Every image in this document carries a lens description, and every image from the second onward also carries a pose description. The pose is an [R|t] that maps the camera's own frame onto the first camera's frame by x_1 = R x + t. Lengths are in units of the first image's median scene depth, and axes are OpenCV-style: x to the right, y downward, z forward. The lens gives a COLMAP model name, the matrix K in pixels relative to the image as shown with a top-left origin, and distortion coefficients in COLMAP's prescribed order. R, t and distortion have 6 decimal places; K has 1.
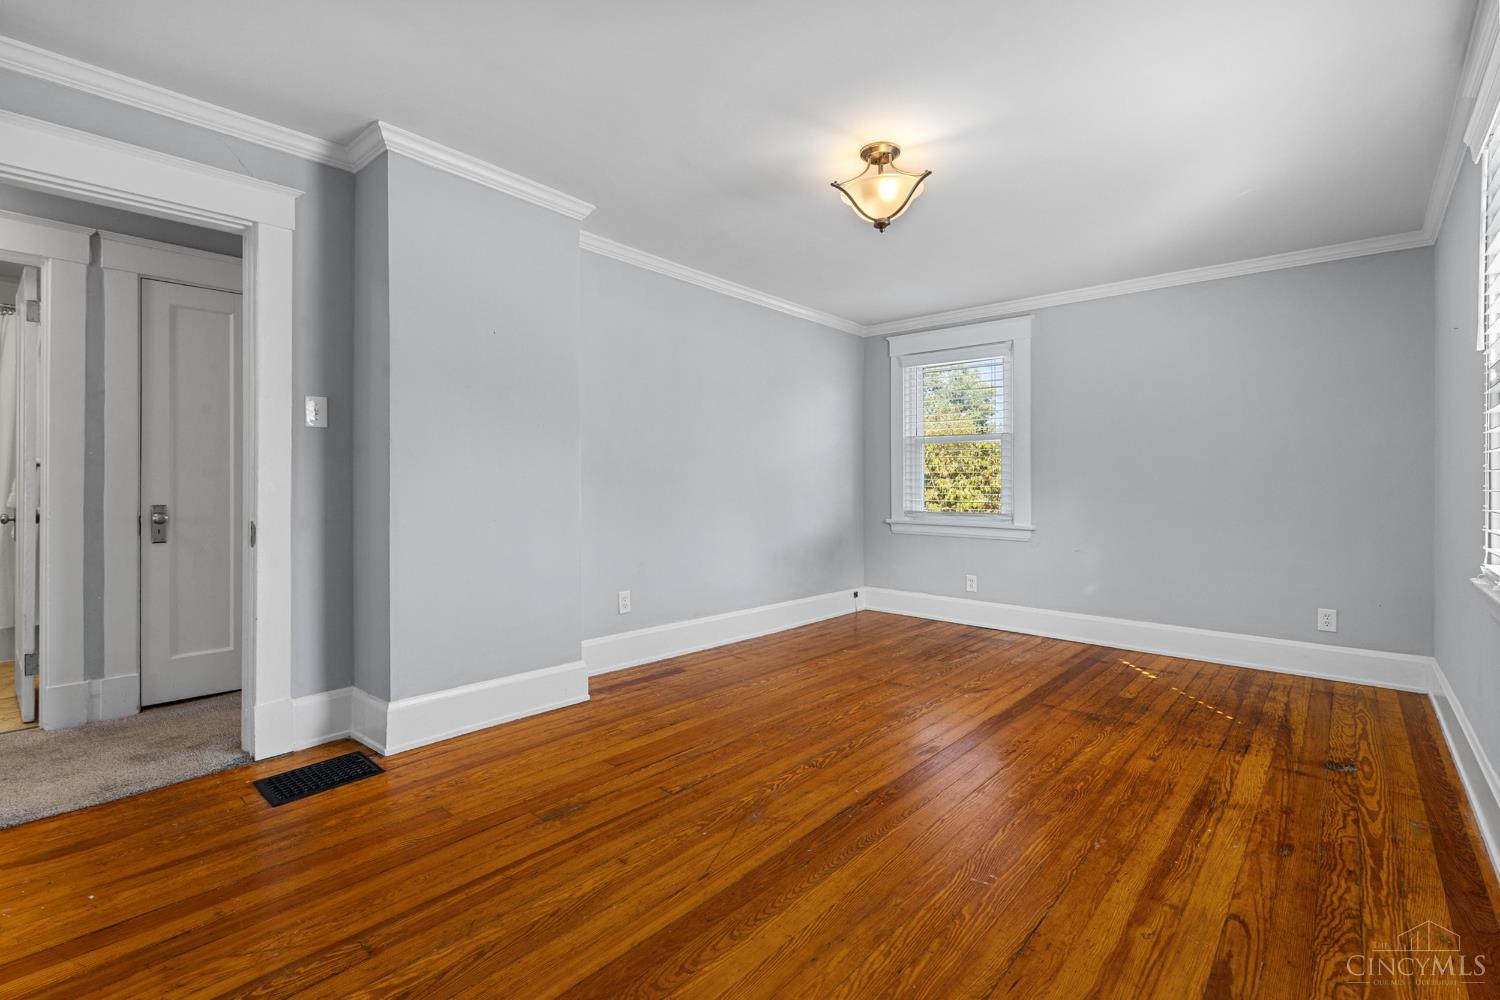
lens RADIAL K [[688.3, 0, 751.1], [0, 688.3, 488.3], [0, 0, 1]] dist [0.004908, -0.000015]
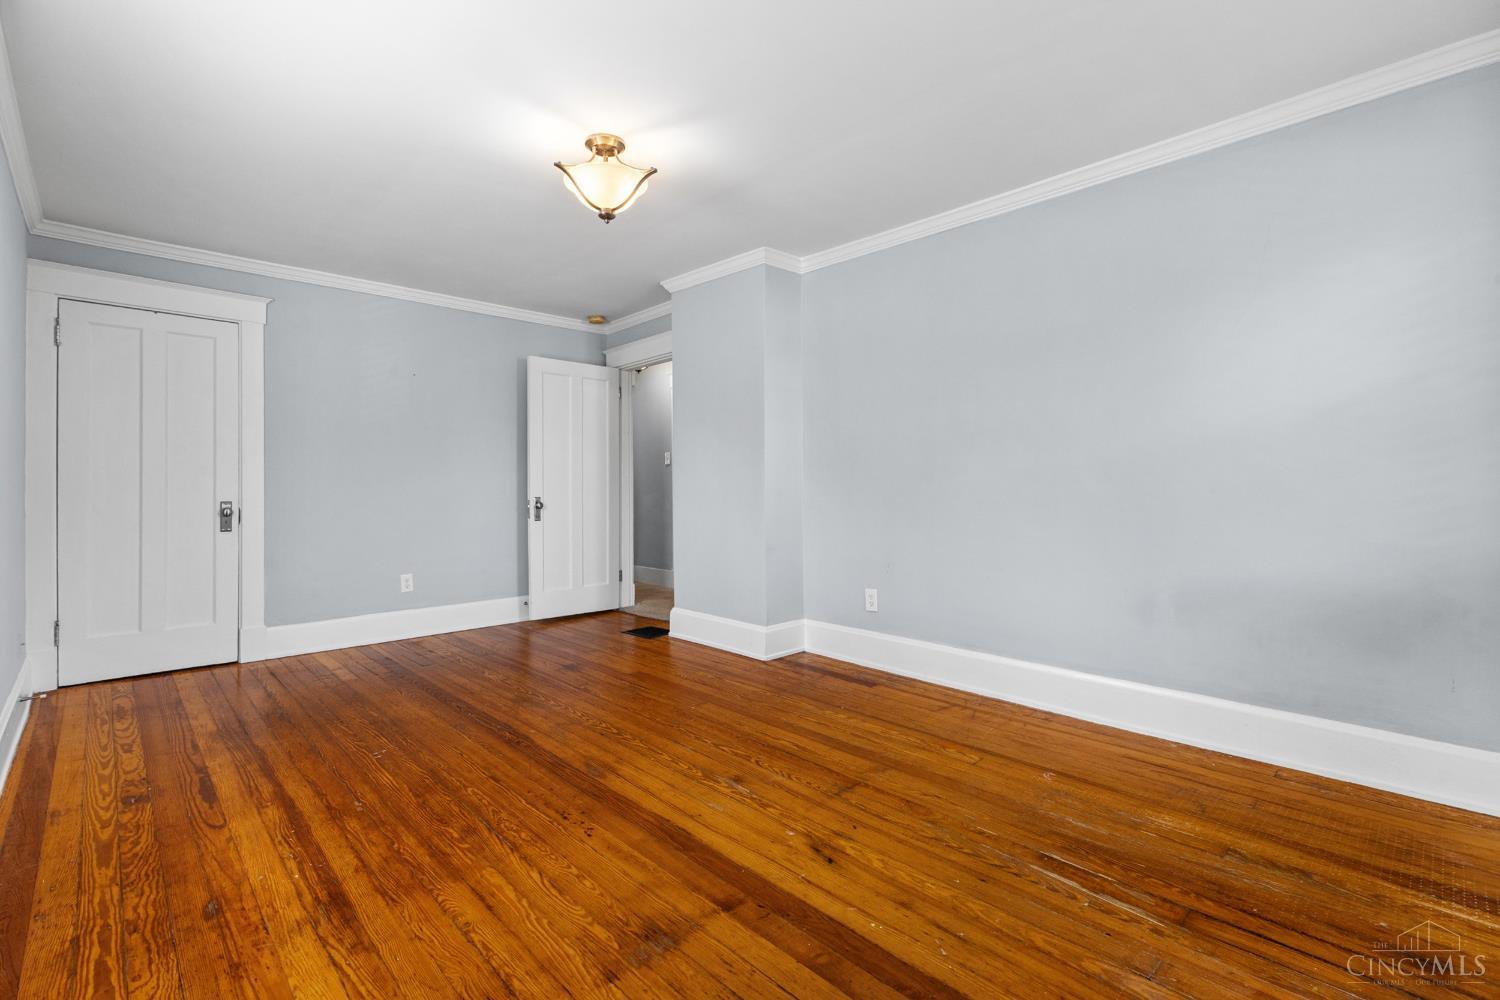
lens RADIAL K [[688.3, 0, 747.4], [0, 688.3, 501.1], [0, 0, 1]] dist [0.004908, -0.000015]
pose [[-0.102685, 0.020814, -0.994496, 1.485366], [0.002299, 0.999783, 0.020687, 0.000783], [0.994711, -0.000162, -0.102711, 1.679339]]
